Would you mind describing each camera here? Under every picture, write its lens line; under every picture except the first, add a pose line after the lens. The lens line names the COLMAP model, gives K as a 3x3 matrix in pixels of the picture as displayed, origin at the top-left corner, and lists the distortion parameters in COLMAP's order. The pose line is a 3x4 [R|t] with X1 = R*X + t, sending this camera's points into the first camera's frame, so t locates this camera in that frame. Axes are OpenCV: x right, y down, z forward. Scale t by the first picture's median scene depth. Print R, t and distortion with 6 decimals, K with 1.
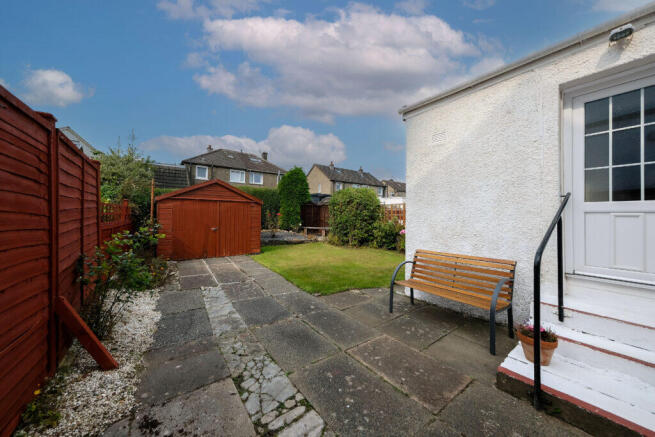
lens RADIAL K [[222.6, 0, 327.5], [0, 222.6, 218.5], [0, 0, 1]] dist [-0.000012, 0.000007]
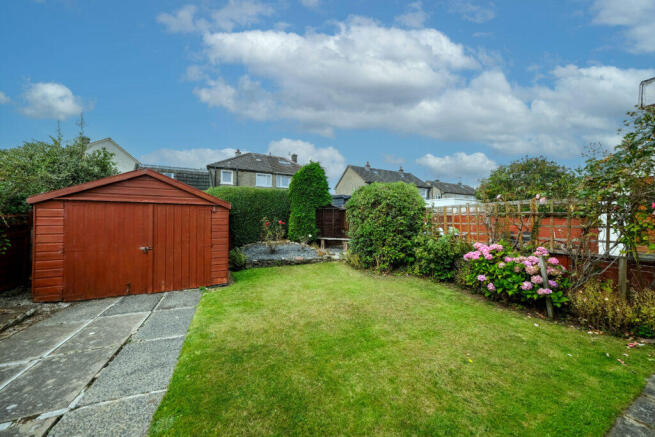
lens RADIAL K [[222.6, 0, 327.5], [0, 222.6, 218.5], [0, 0, 1]] dist [-0.000012, 0.000007]
pose [[0.984480, -0.003168, -0.175471, 0.060495], [-0.000468, 0.999786, -0.020675, -0.013857], [0.175499, 0.020437, 0.984268, 0.268508]]
